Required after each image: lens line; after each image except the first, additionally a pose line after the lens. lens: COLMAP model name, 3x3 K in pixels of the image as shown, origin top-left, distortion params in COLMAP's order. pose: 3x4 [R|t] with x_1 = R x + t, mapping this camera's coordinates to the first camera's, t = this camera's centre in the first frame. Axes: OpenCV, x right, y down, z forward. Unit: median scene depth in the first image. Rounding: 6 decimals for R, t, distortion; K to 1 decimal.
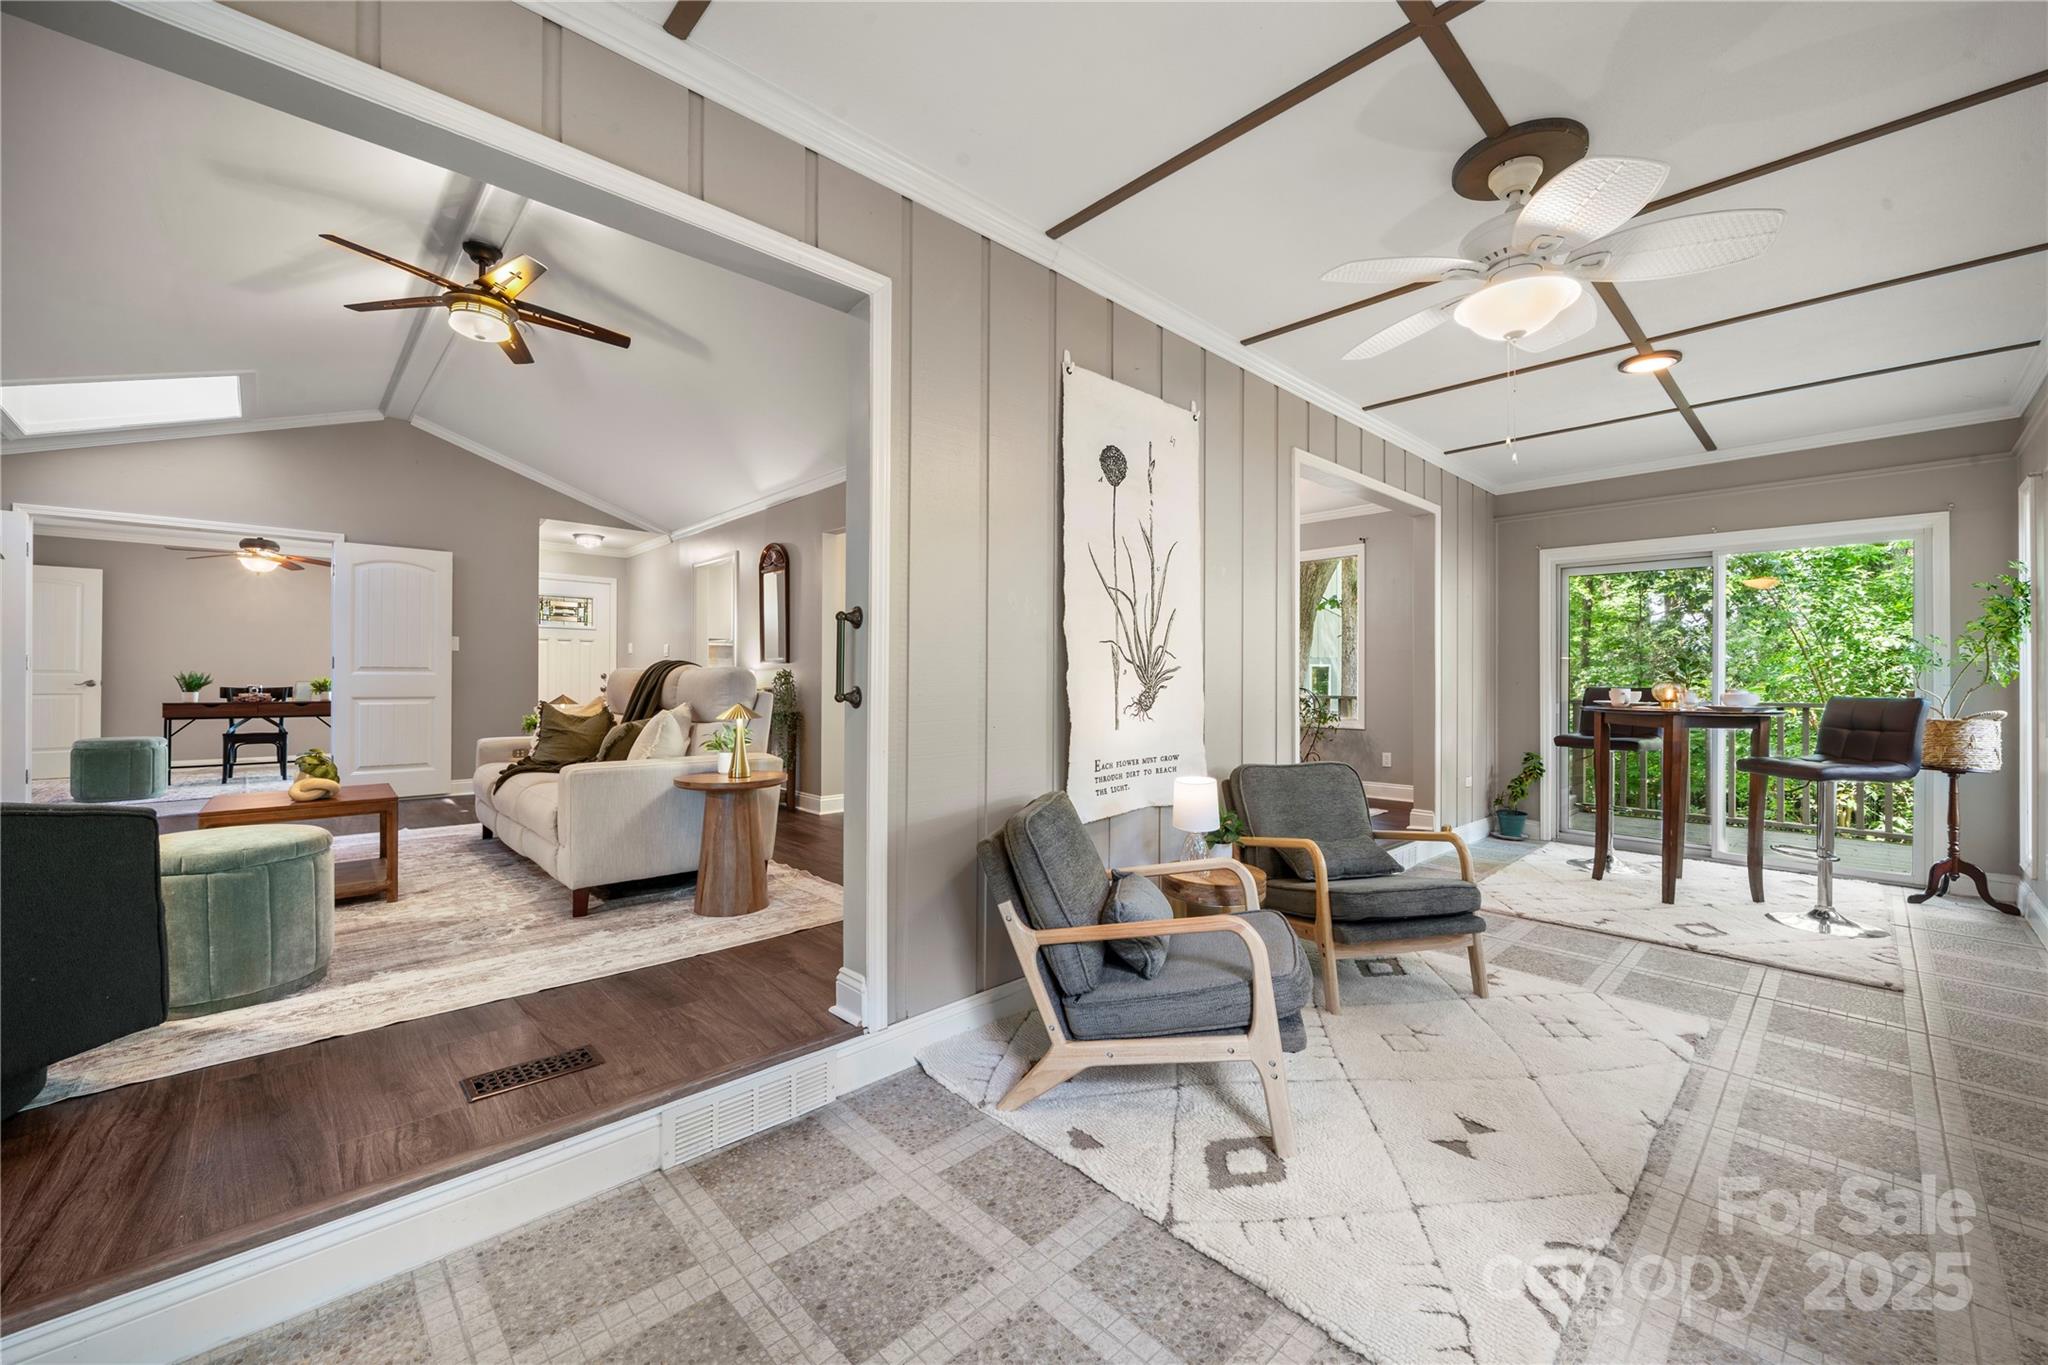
lens RADIAL K [[803.2, 0, 1016.3], [0, 803.2, 678.8], [0, 0, 1]] dist [0.016135, -0.012477]
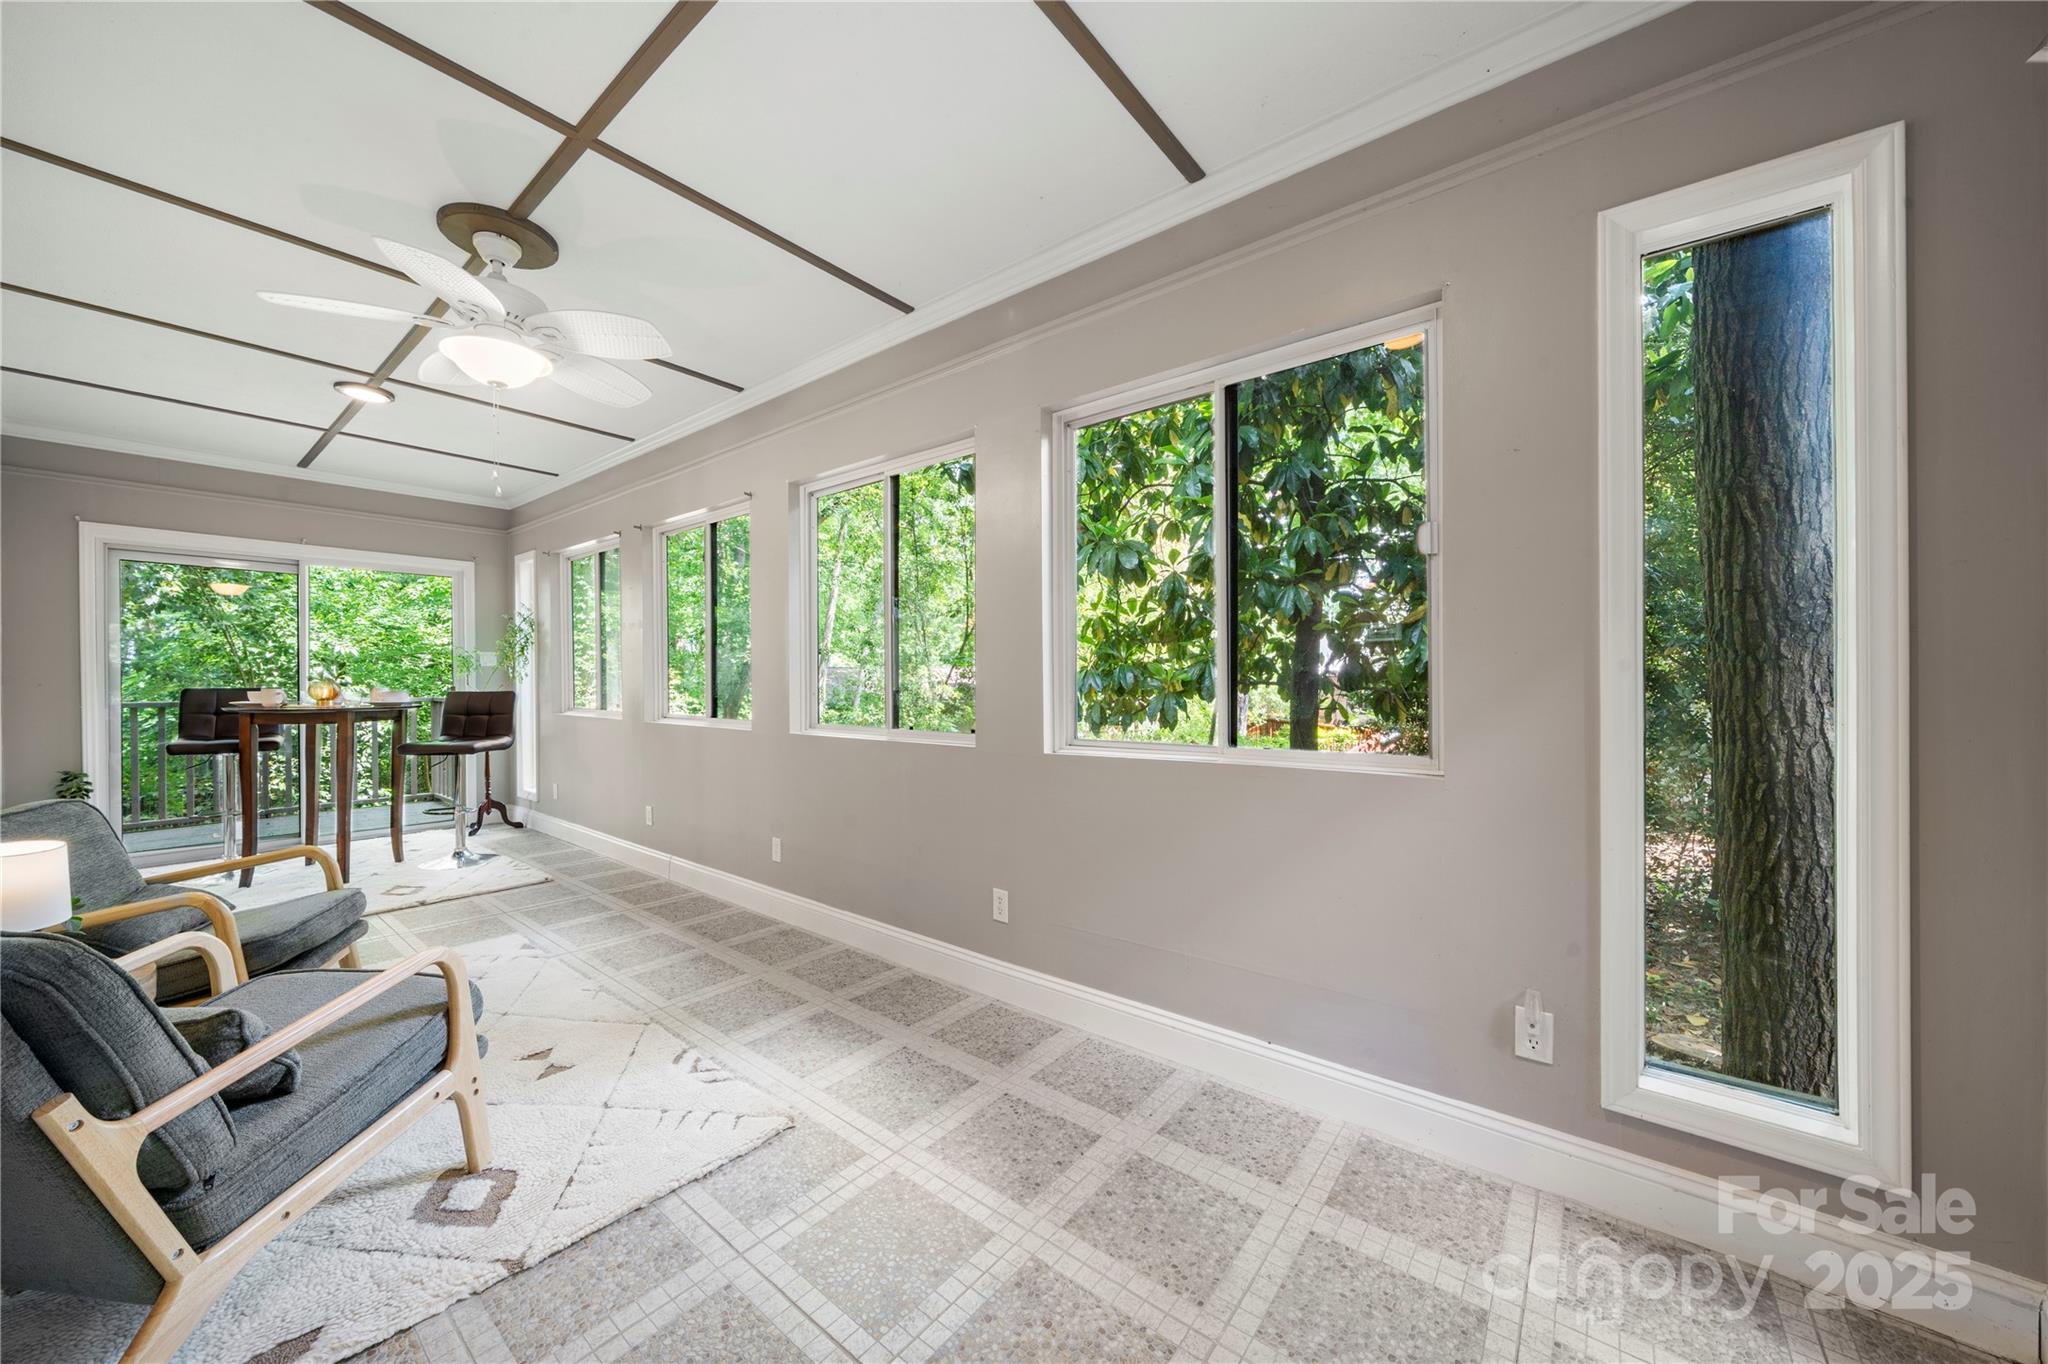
lens RADIAL K [[722.5, 0, 1024.0], [0, 722.5, 682.0], [0, 0, 1]] dist [-0.000382, -0.000039]
pose [[-0.148679, -0.006724, 0.988863, -0.518817], [-0.000032, 0.999977, 0.006795, -0.003278], [-0.988886, 0.000979, -0.148676, 0.394213]]
